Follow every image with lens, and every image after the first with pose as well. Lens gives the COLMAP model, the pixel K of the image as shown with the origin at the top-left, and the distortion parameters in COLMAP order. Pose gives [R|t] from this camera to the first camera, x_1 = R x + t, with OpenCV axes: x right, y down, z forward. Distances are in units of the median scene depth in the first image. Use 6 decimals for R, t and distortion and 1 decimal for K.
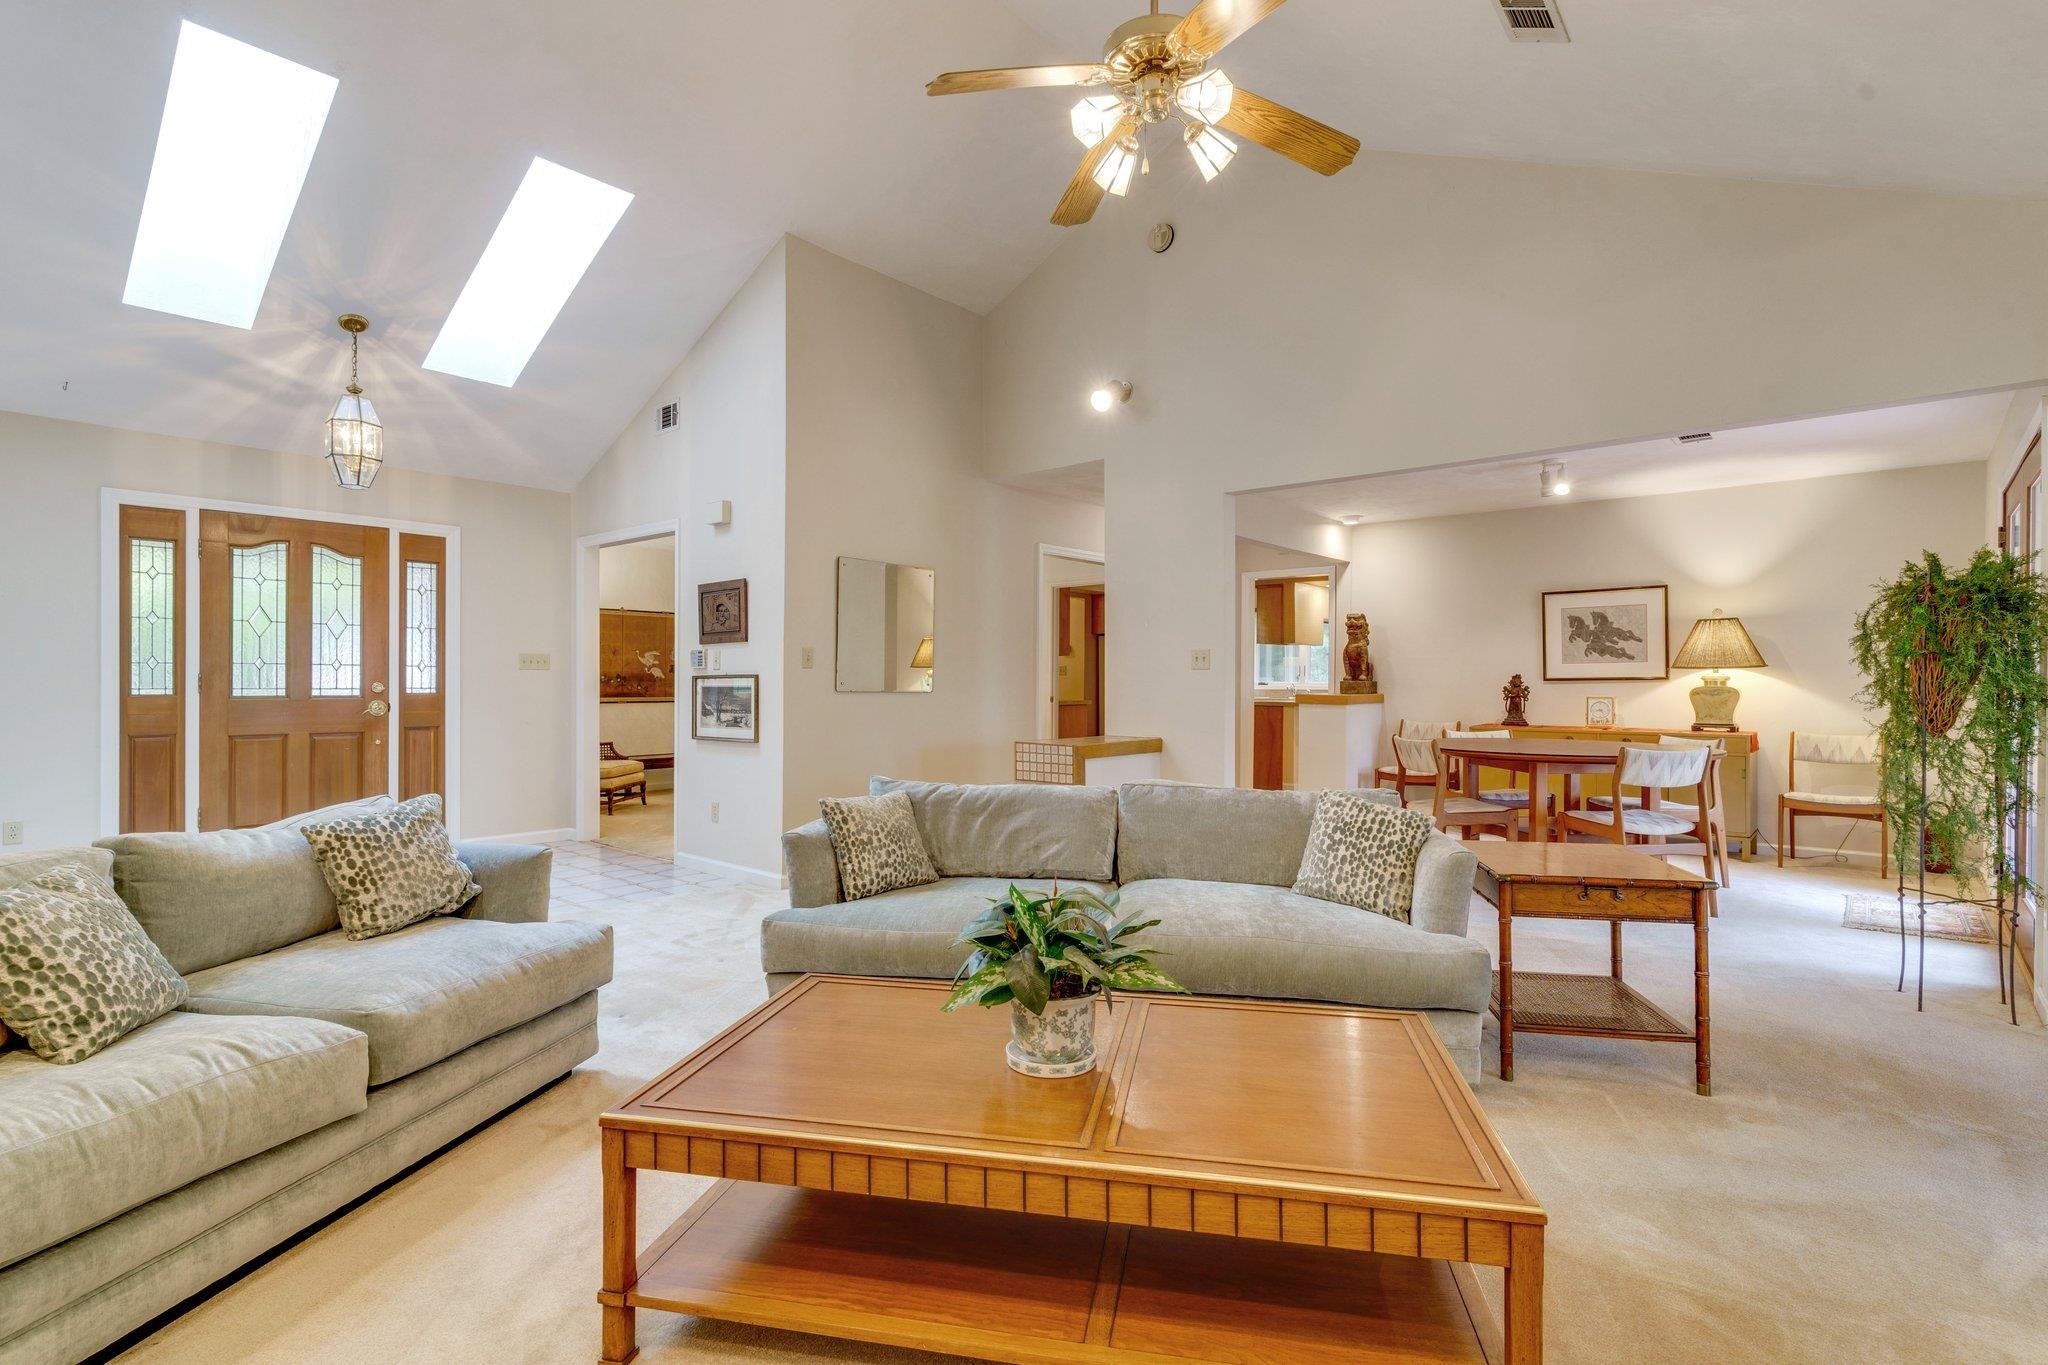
lens RADIAL K [[979.2, 0, 1016.1], [0, 979.2, 678.6], [0, 0, 1]] dist [-0.000688, -0.000451]
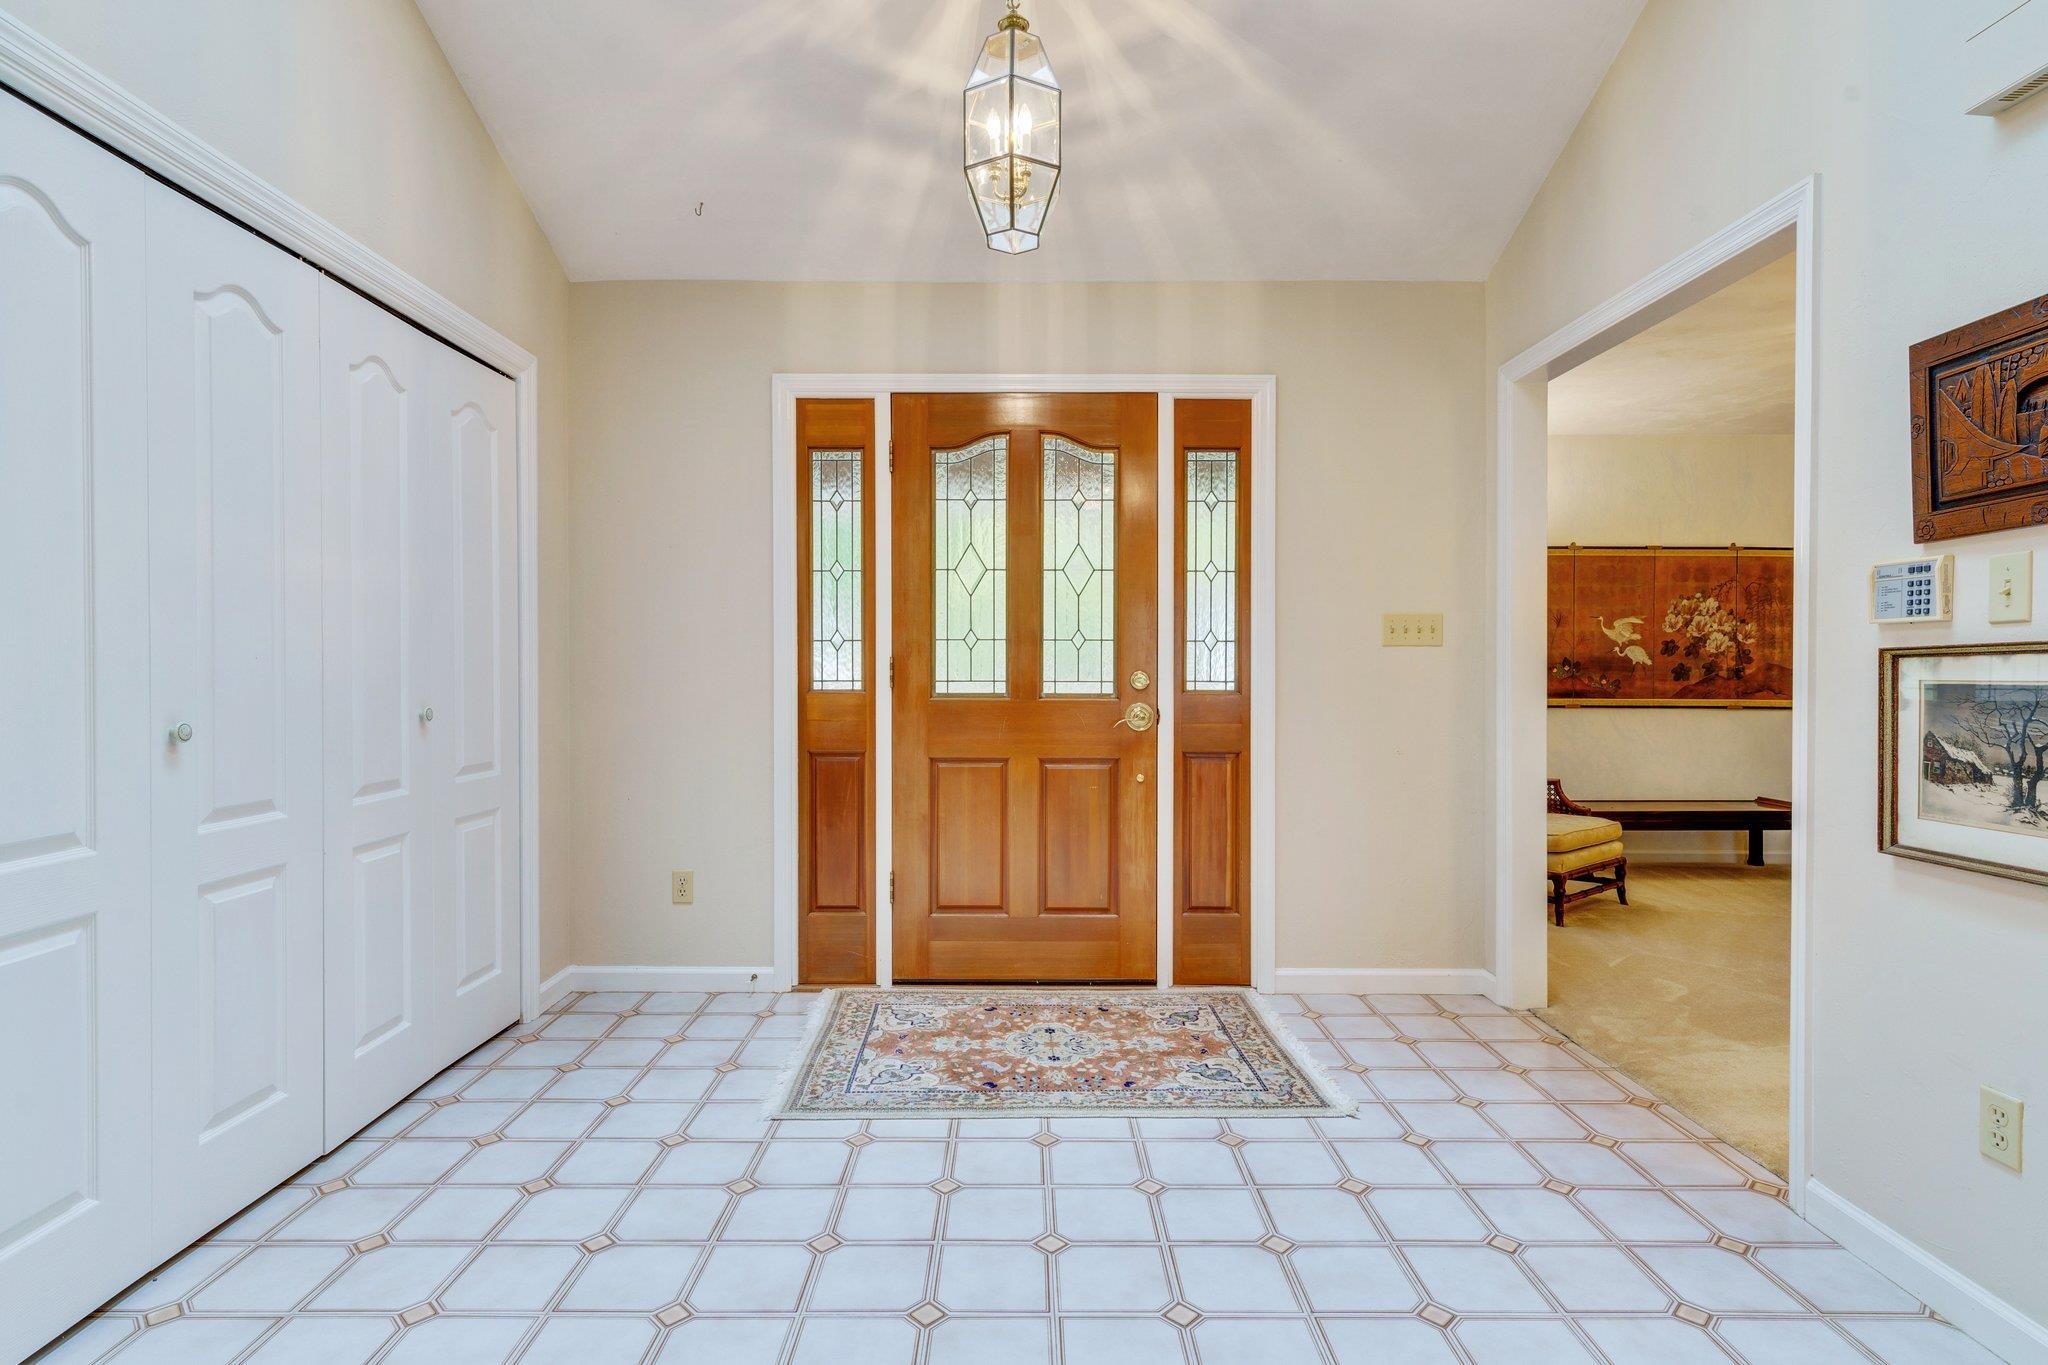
lens RADIAL K [[1029.4, 0, 1017.4], [0, 1029.4, 680.7], [0, 0, 1]] dist [0.001943, 0.000442]
pose [[0.658534, 0.005350, -0.752532, -0.267875], [0.002684, 0.999952, 0.009458, 0.003792], [0.752546, -0.008248, 0.658488, 0.586870]]
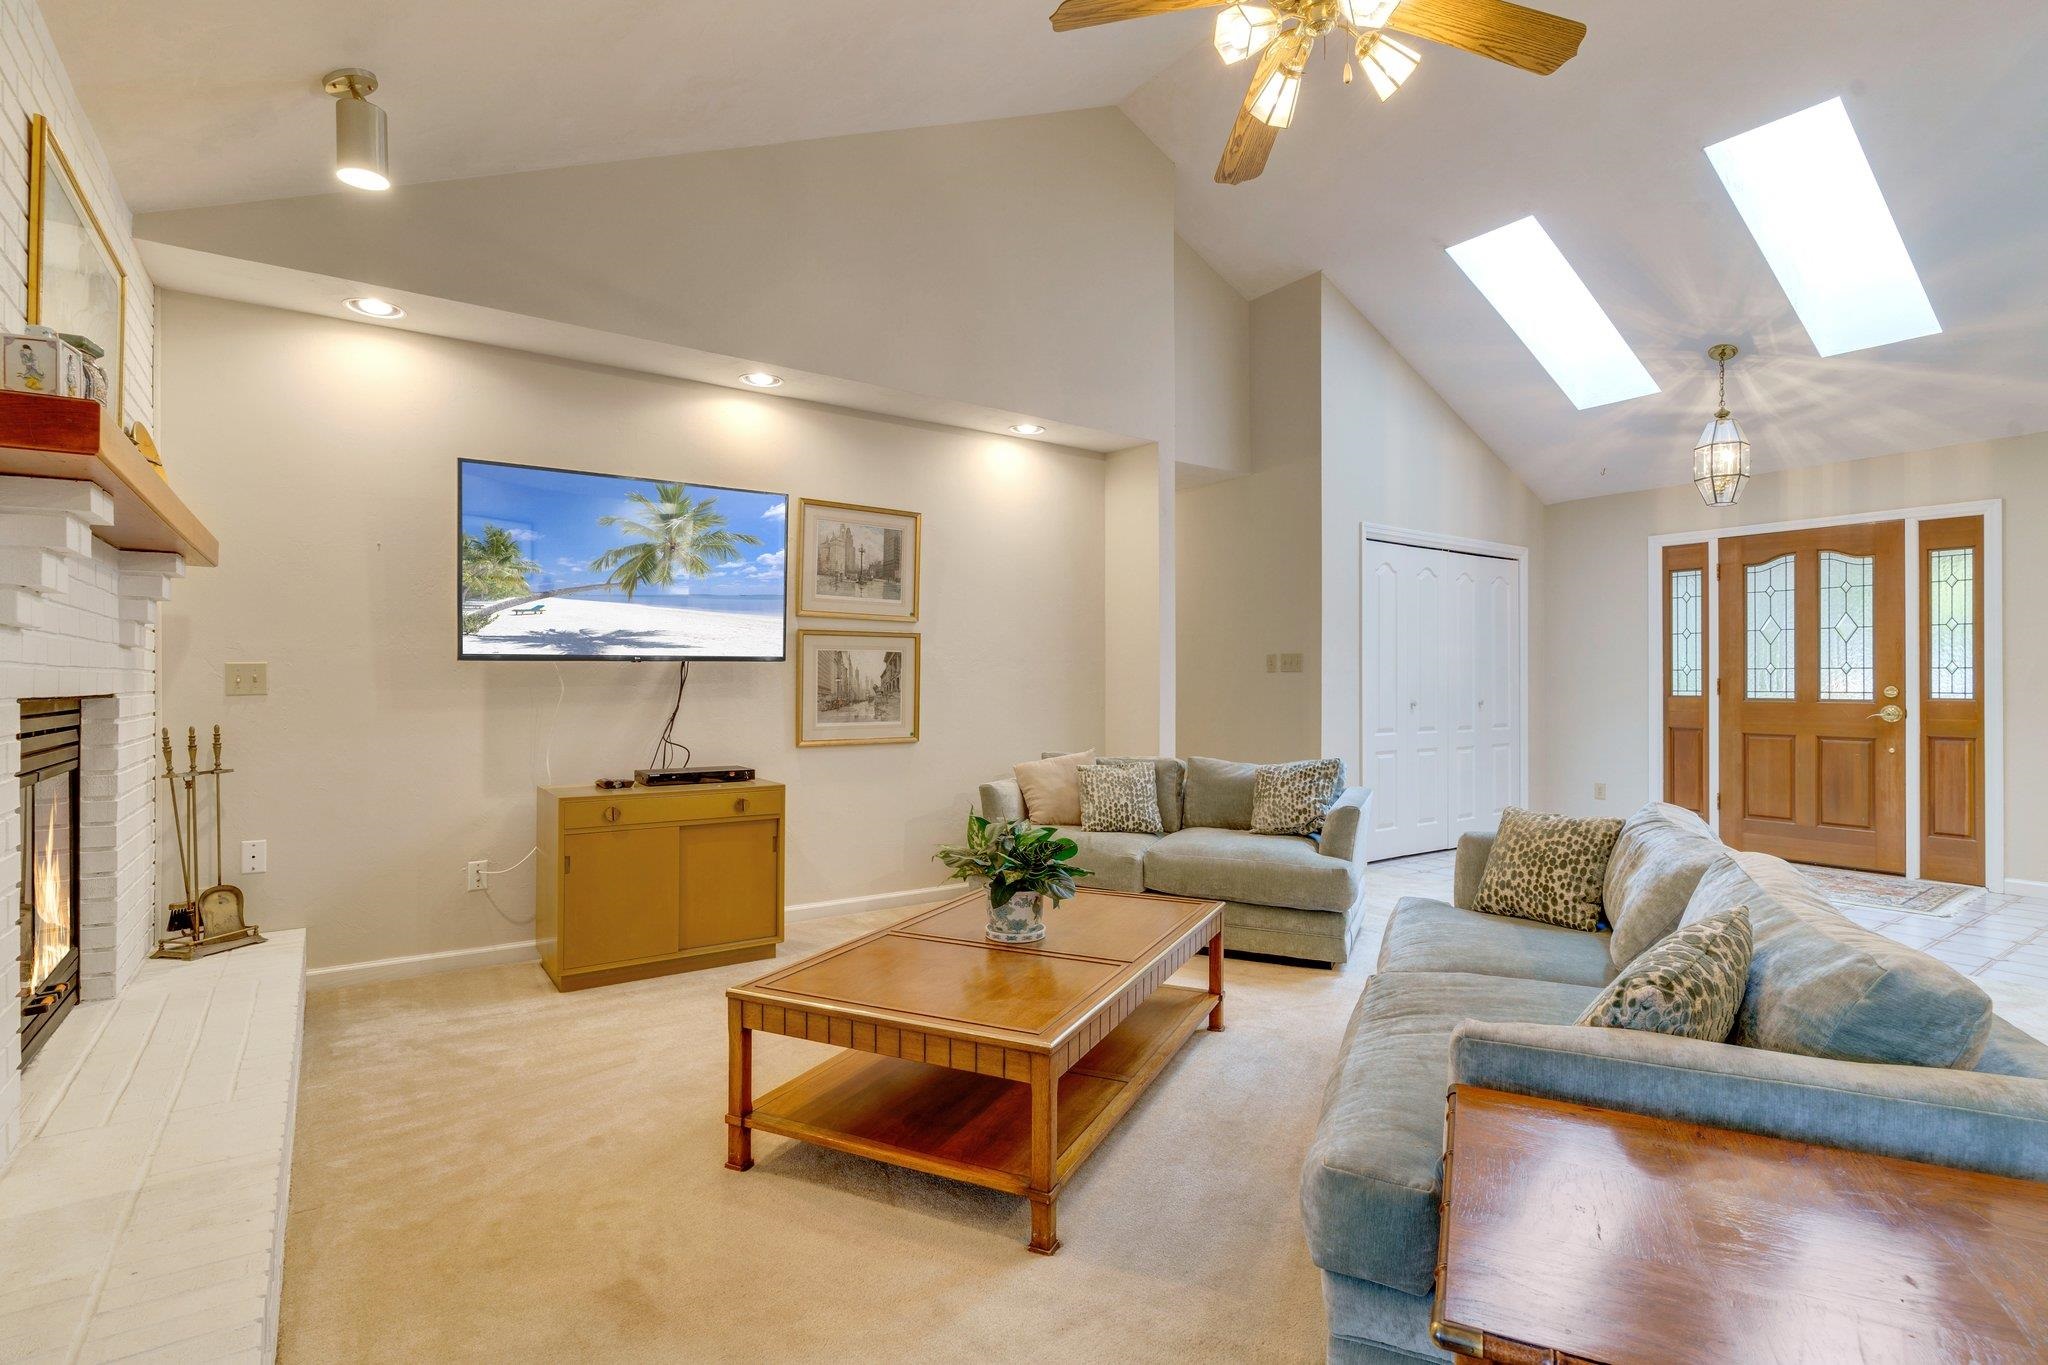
lens RADIAL K [[979.2, 0, 1016.1], [0, 979.2, 678.6], [0, 0, 1]] dist [-0.000688, -0.000451]
pose [[-0.235863, -0.006038, -0.971767, 0.474966], [0.000001, 0.999981, -0.006213, 0.002354], [0.971786, -0.001466, -0.235859, 0.427800]]
